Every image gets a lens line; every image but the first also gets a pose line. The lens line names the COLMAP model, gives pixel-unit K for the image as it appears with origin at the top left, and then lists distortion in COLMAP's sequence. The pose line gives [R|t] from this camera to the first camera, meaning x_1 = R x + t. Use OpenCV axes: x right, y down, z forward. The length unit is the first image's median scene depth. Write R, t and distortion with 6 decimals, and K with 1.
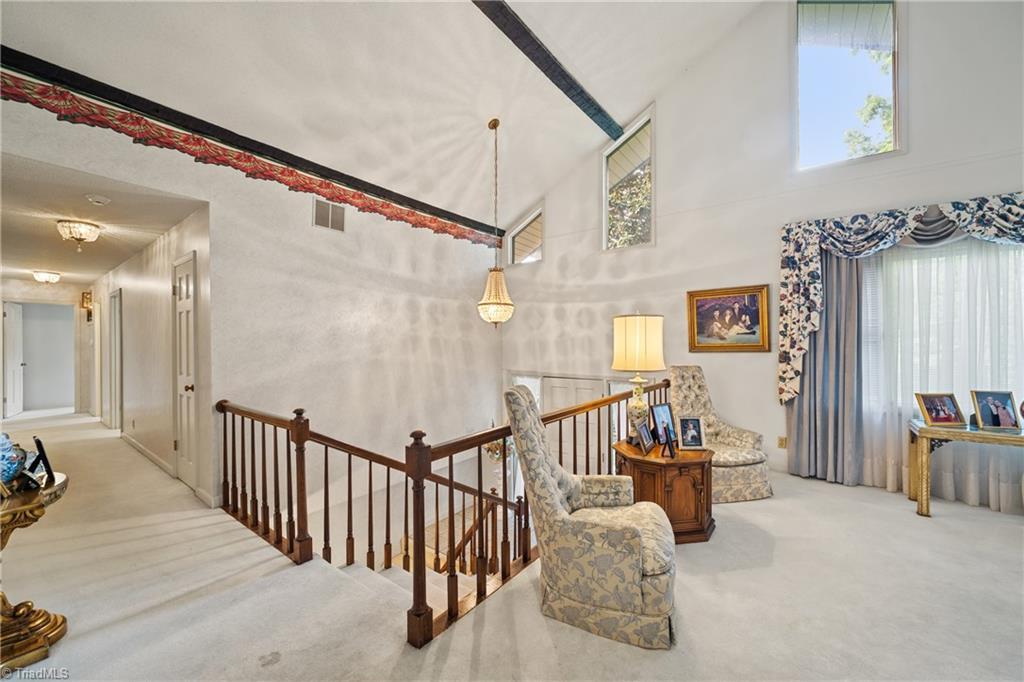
lens RADIAL K [[394.4, 0, 511.0], [0, 394.4, 344.8], [0, 0, 1]] dist [0.002374, 0.000098]
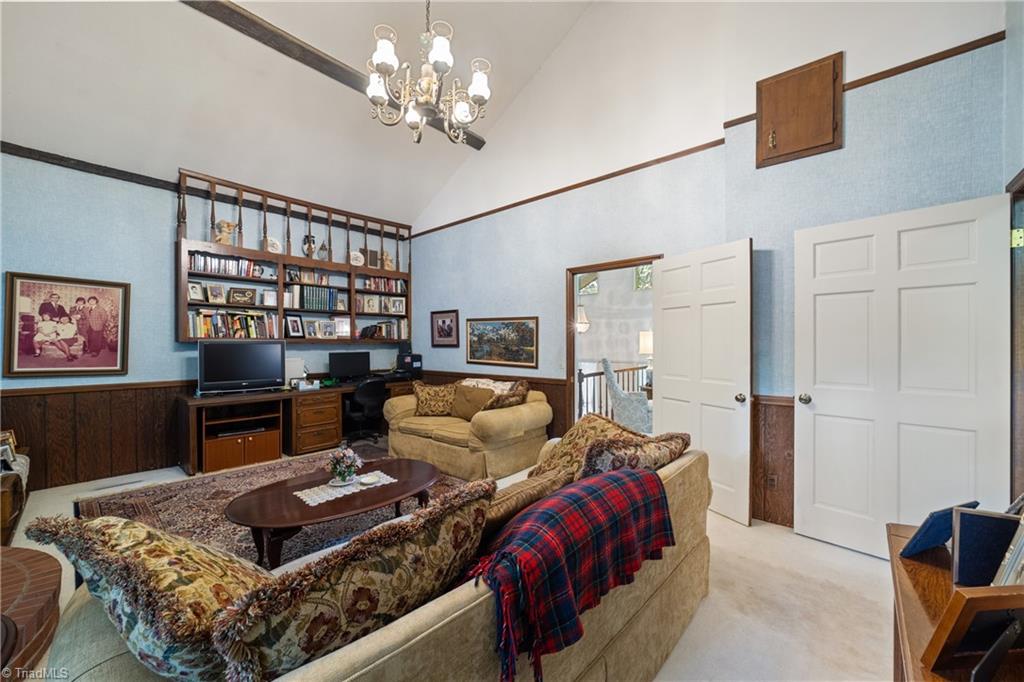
lens RADIAL K [[394.4, 0, 513.9], [0, 394.4, 341.8], [0, 0, 1]] dist [0.002374, 0.000098]
pose [[0.998220, 0.001899, -0.059604, -0.194065], [-0.001896, 0.999998, 0.000092, -0.004292], [0.059604, 0.000021, 0.998222, -0.775447]]
